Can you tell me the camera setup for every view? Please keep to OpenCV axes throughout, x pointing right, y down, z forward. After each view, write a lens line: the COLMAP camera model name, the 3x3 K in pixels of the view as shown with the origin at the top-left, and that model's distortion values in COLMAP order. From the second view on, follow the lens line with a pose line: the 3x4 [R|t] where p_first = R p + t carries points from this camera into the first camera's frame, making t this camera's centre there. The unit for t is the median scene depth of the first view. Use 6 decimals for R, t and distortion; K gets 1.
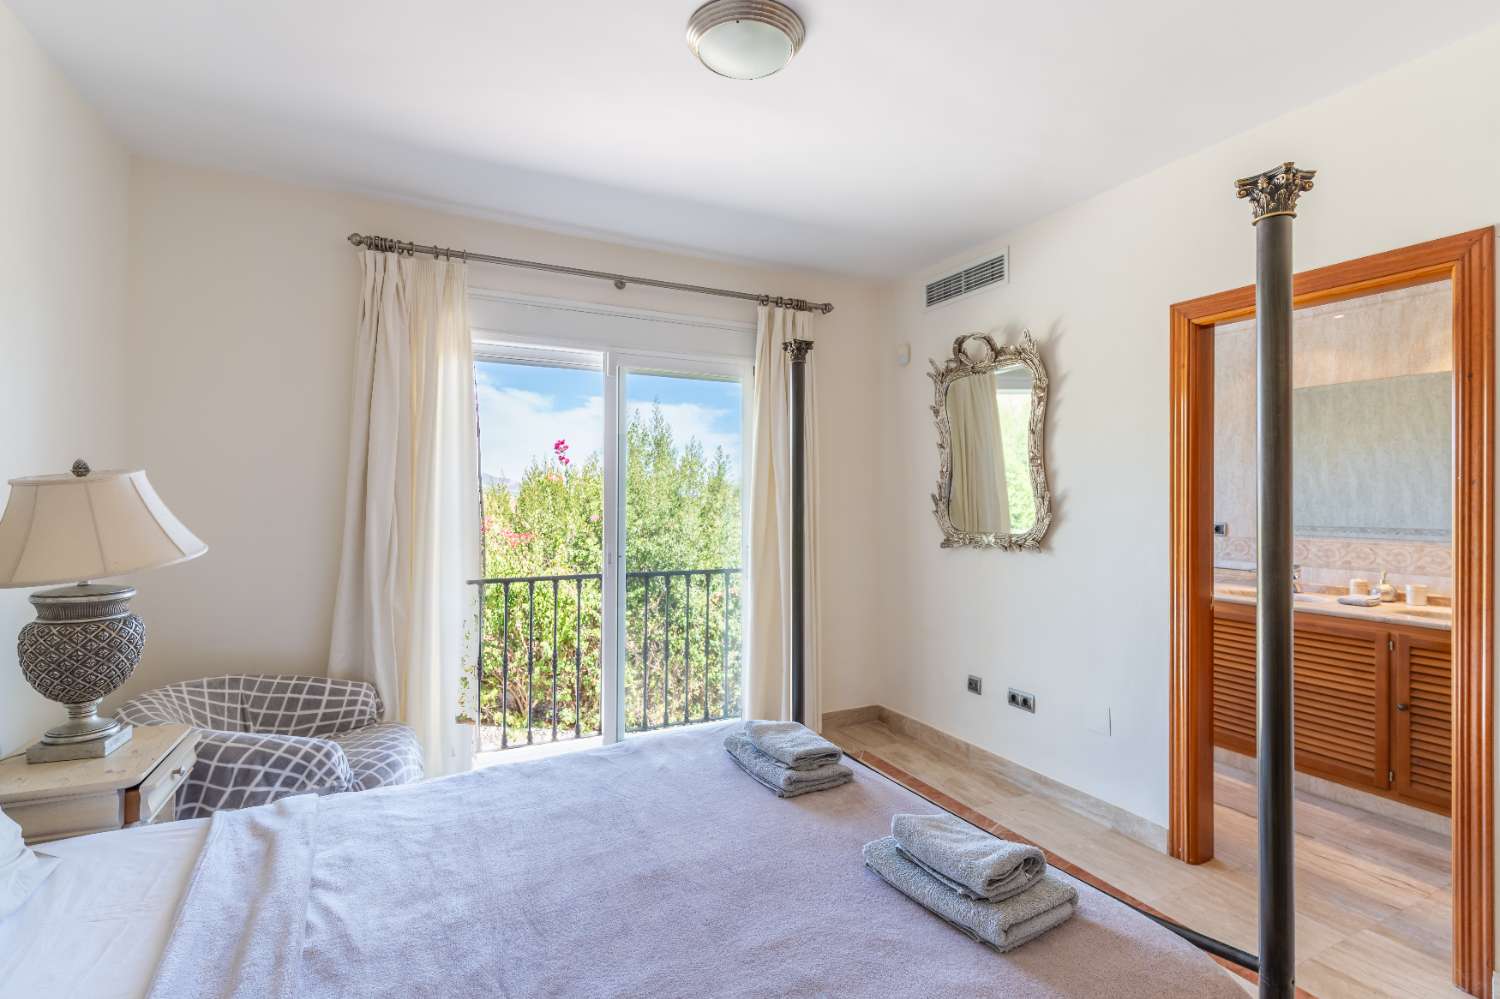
lens RADIAL K [[714.7, 0, 750.3], [0, 714.7, 493.0], [0, 0, 1]] dist [0.005790, -0.000514]
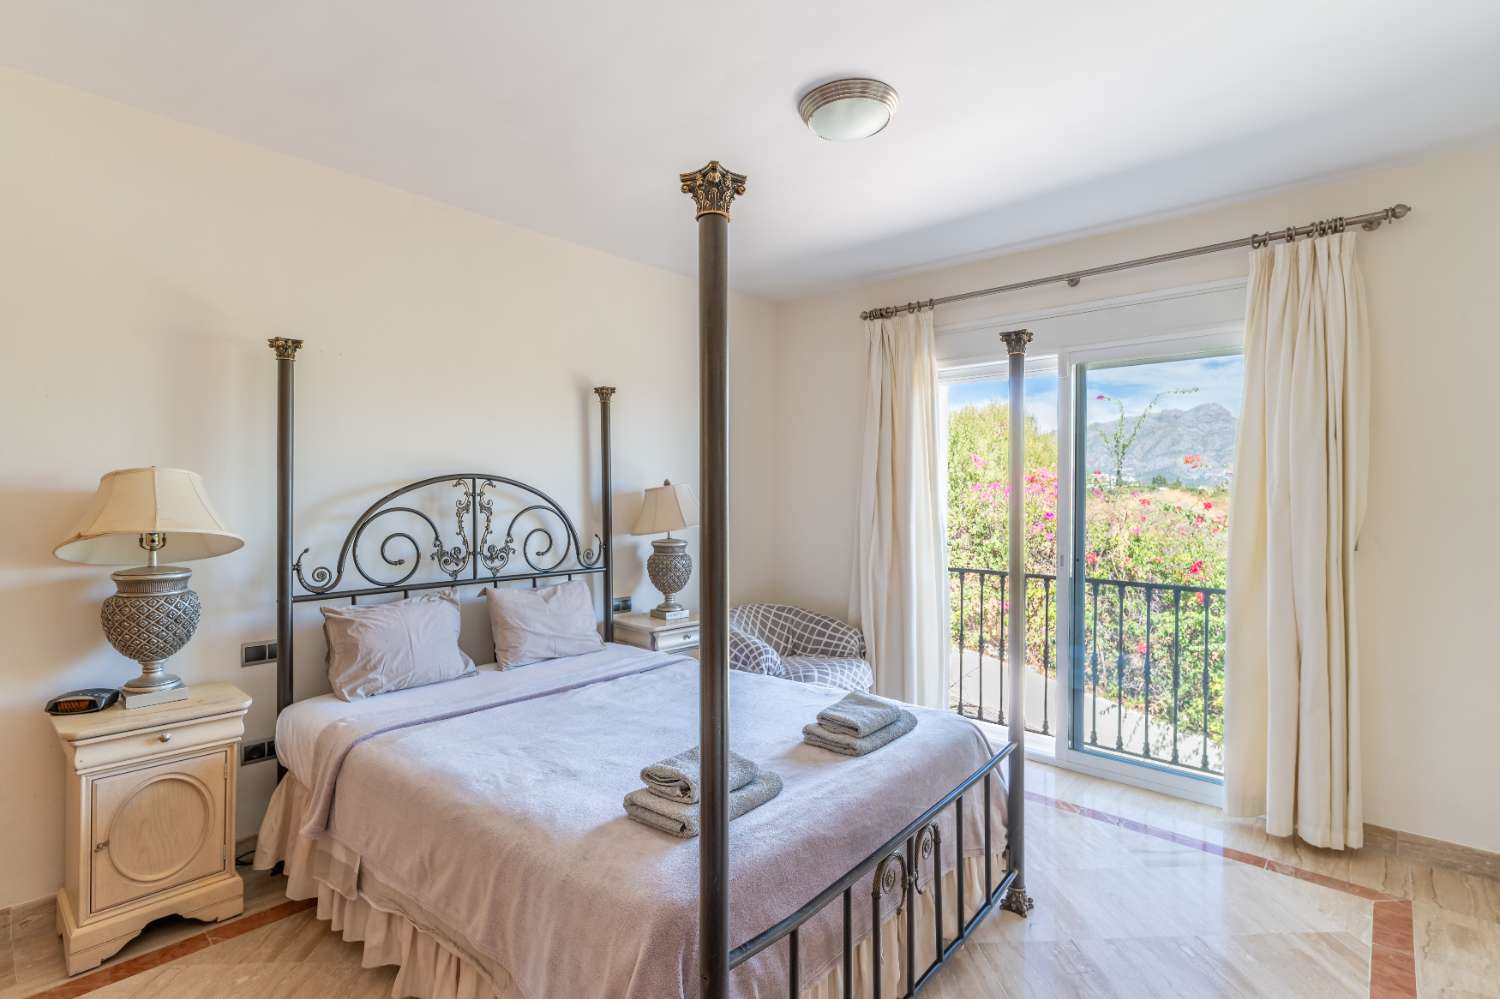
lens RADIAL K [[714.7, 0, 739.2], [0, 714.7, 495.2], [0, 0, 1]] dist [0.005790, -0.000514]
pose [[0.351381, -0.002063, -0.936230, 0.658028], [-0.001211, 0.999996, -0.002658, 0.003420], [0.936232, 0.002067, 0.351377, 0.264500]]
